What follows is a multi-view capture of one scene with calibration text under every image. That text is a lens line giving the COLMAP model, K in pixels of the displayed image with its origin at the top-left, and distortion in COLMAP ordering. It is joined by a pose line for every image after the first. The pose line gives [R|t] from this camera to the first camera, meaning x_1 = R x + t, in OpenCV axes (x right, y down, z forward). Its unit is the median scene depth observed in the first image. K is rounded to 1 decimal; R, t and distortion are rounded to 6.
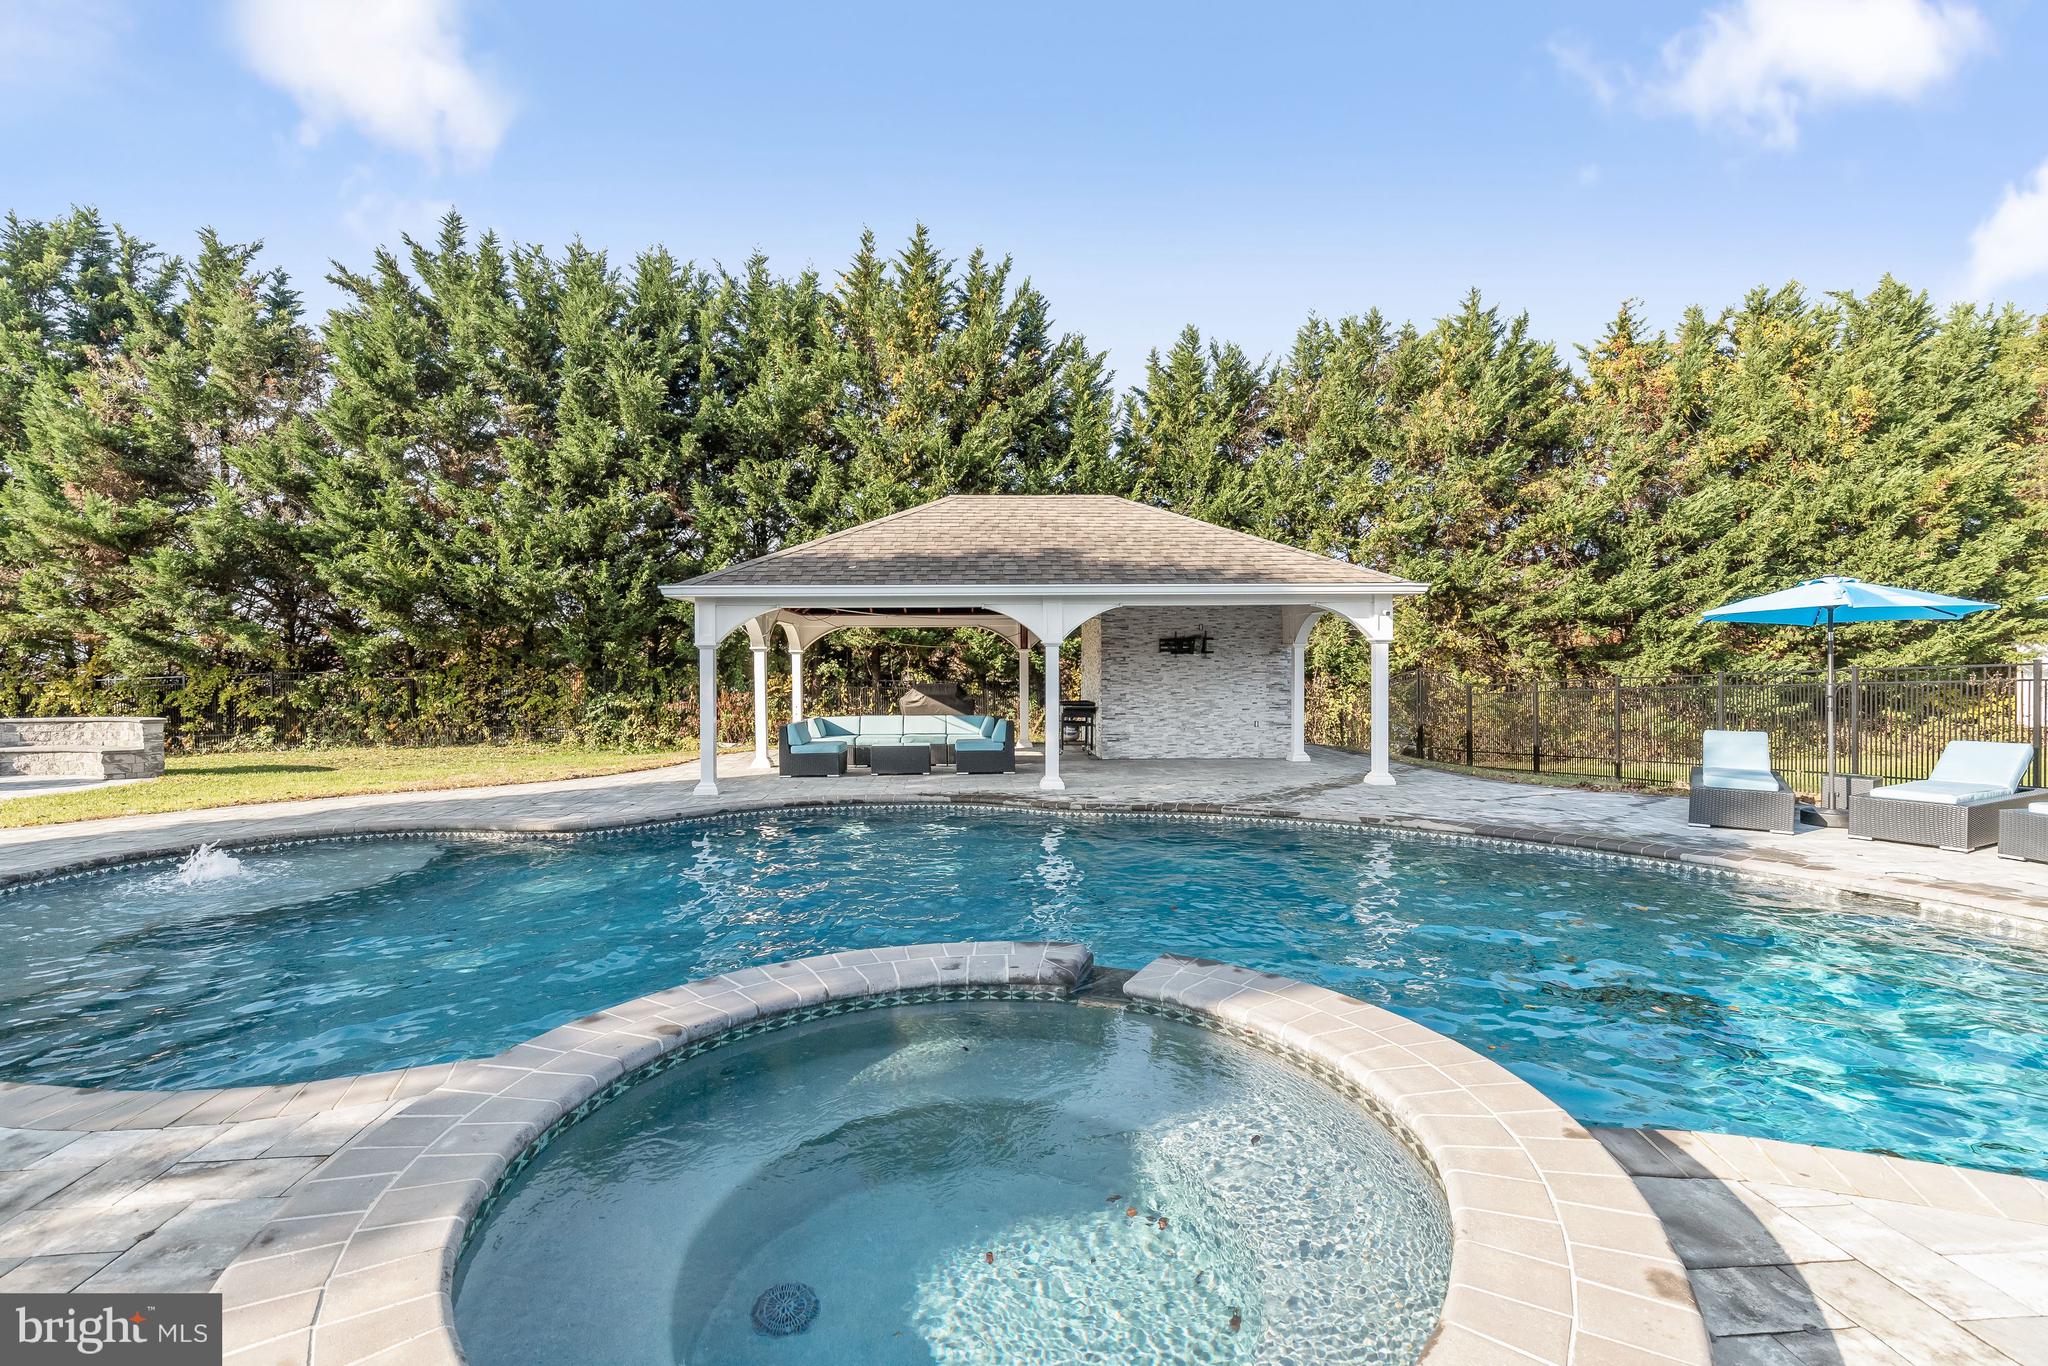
lens RADIAL K [[912.7, 0, 1024.0], [0, 912.7, 683.0], [0, 0, 1]] dist [0.012272, -0.000494]
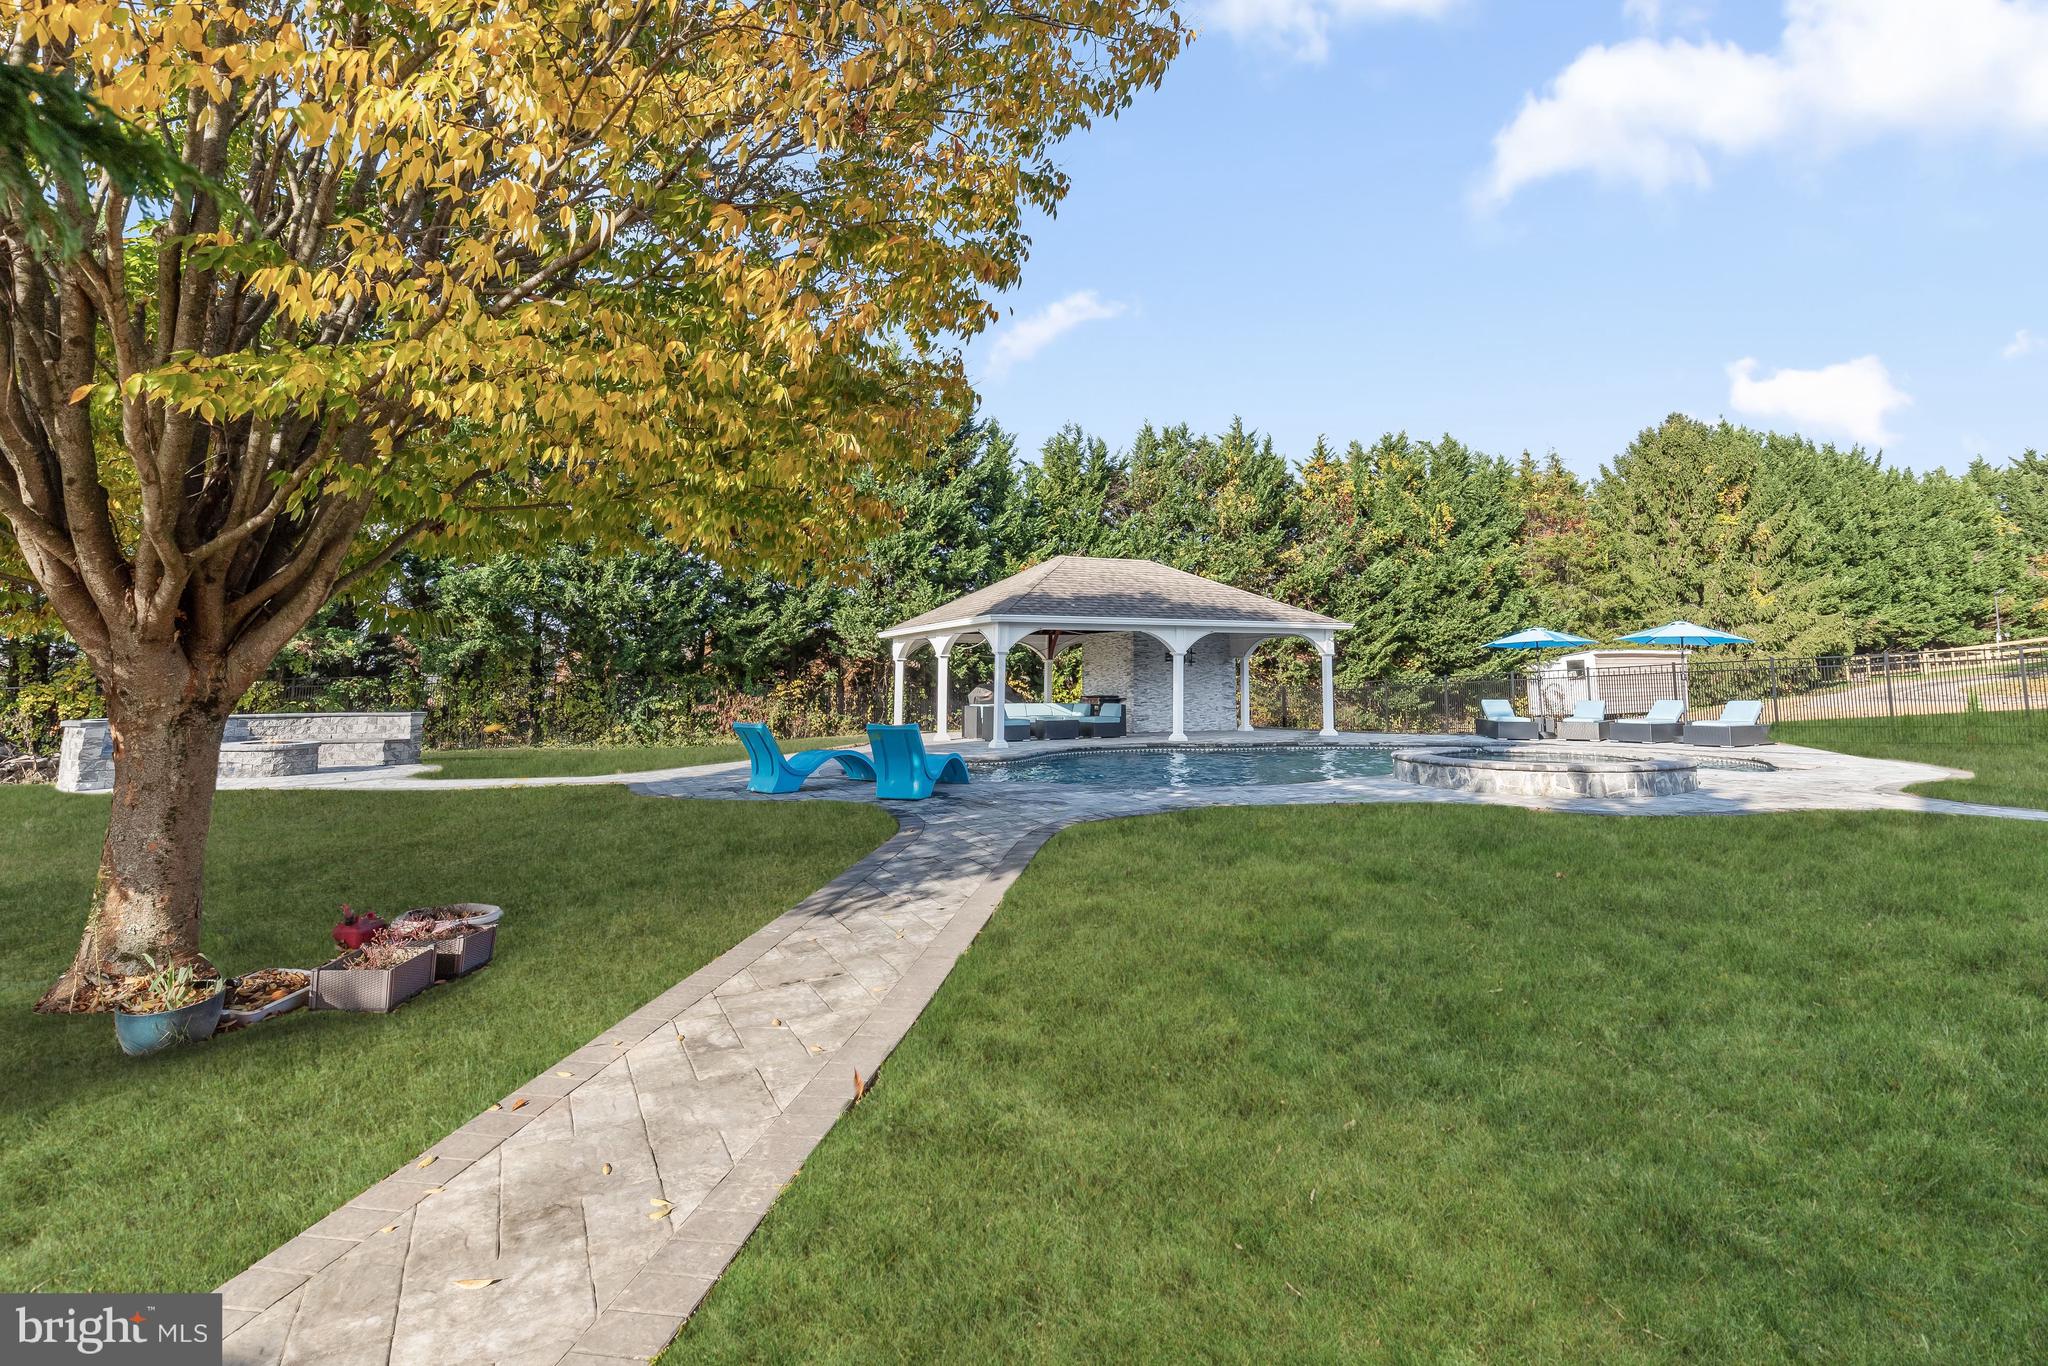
lens RADIAL K [[888.5, 0, 1072.2], [0, 888.5, 608.4], [0, 0, 1]] dist [0.026711, -0.000034]
pose [[0.922018, 0.032773, 0.385758, -0.314211], [0.007325, 0.994756, -0.102018, 0.015594], [-0.387079, 0.096888, 0.916942, -0.173993]]
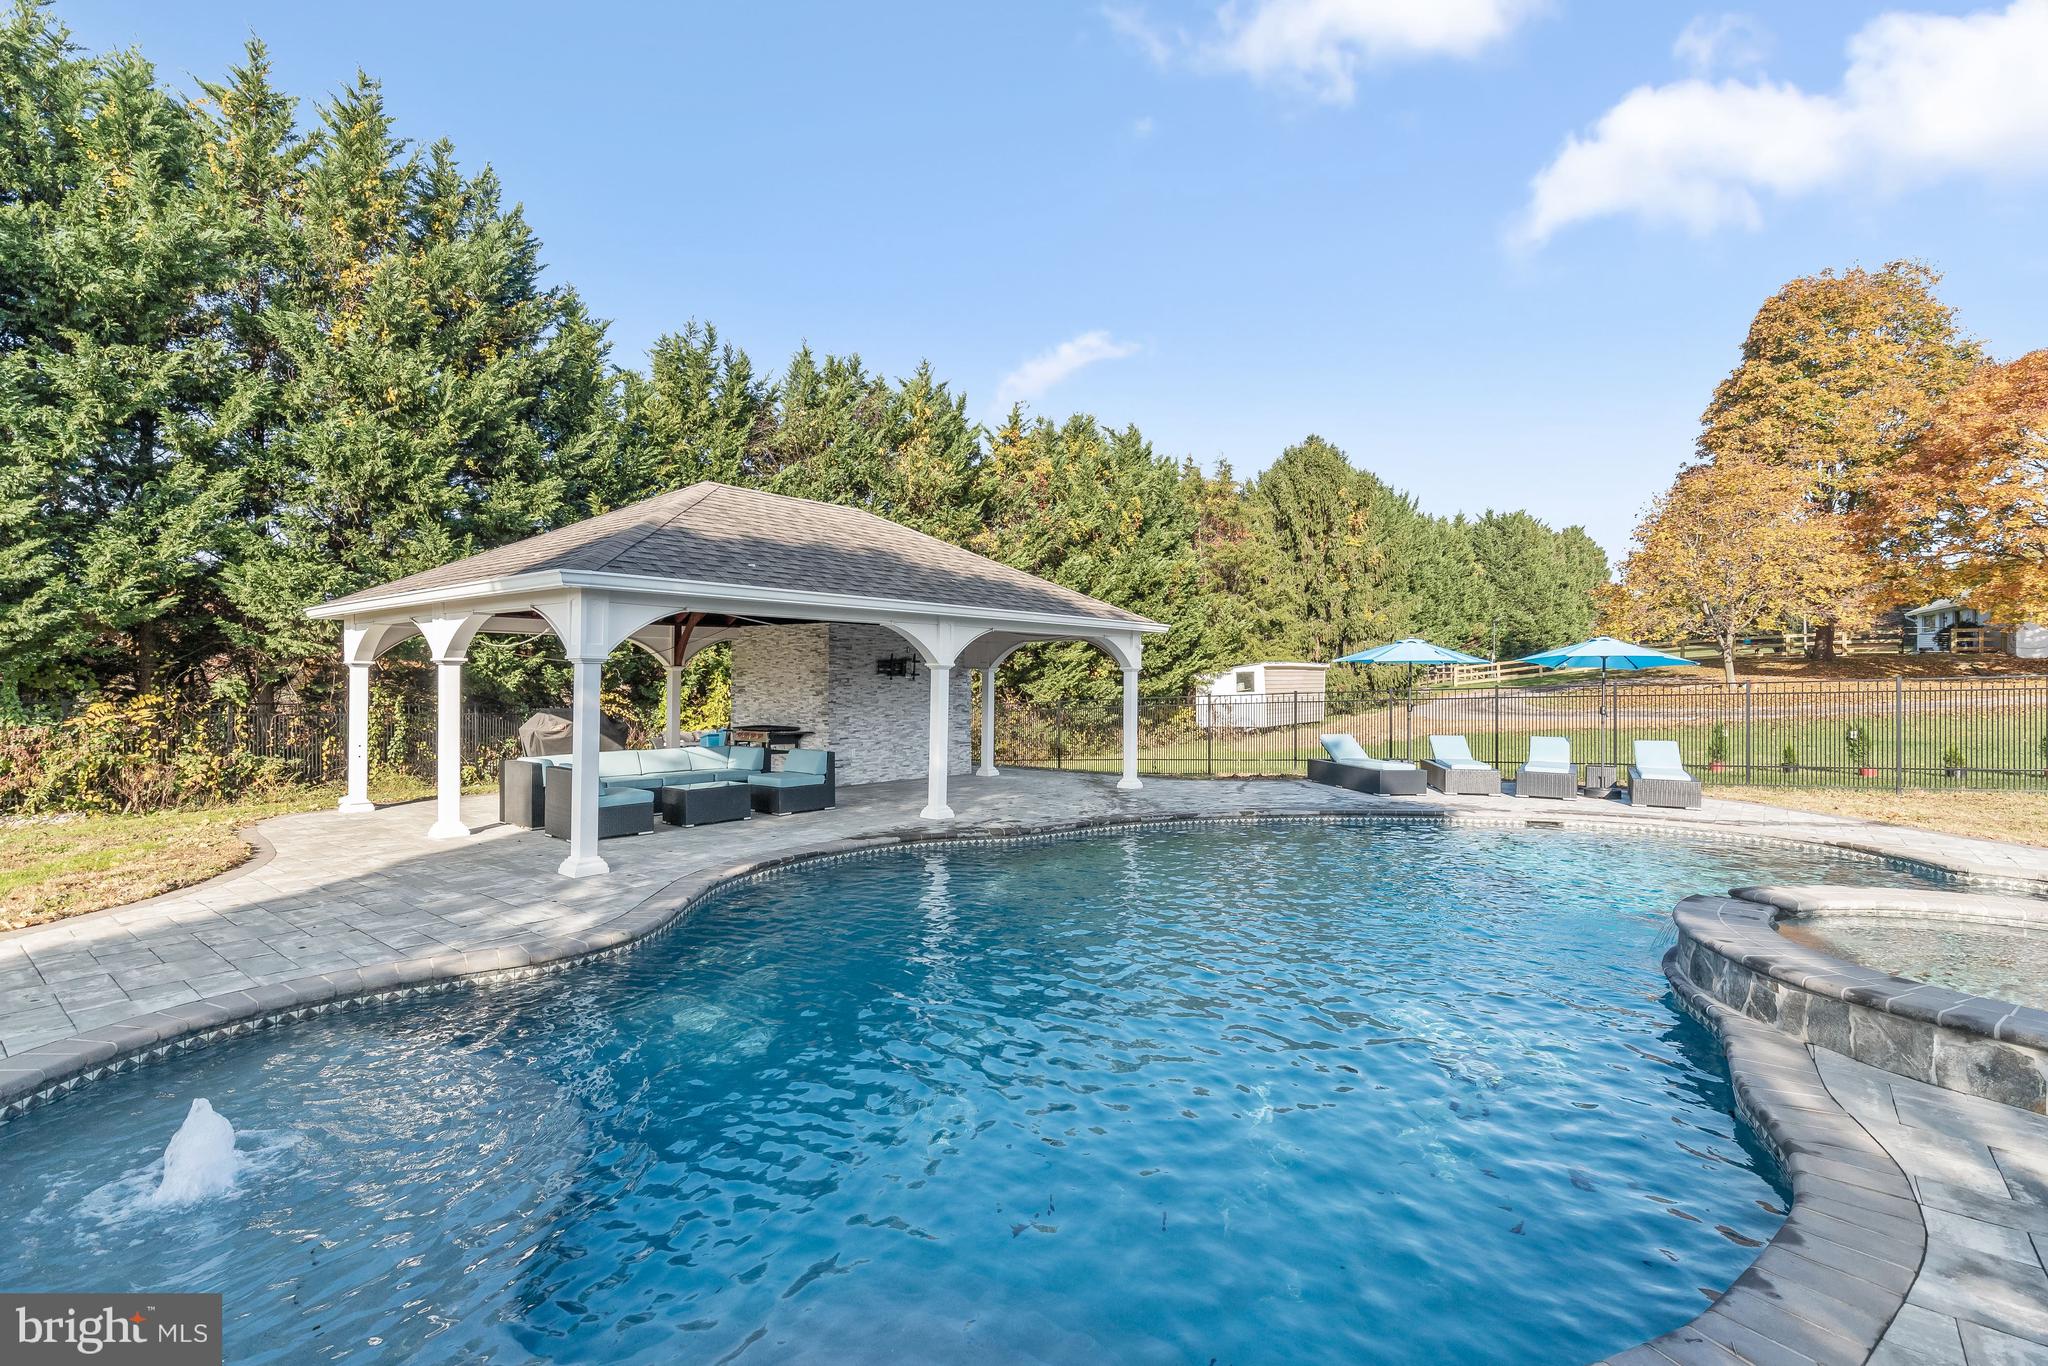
lens RADIAL K [[899.9, 0, 1067.8], [0, 899.9, 686.8], [0, 0, 1]] dist [0.002858, -0.000115]
pose [[0.686187, 0.006109, 0.727399, -0.225493], [0.004623, 0.999908, -0.012758, -0.003504], [-0.727410, 0.012117, 0.686096, 0.102574]]
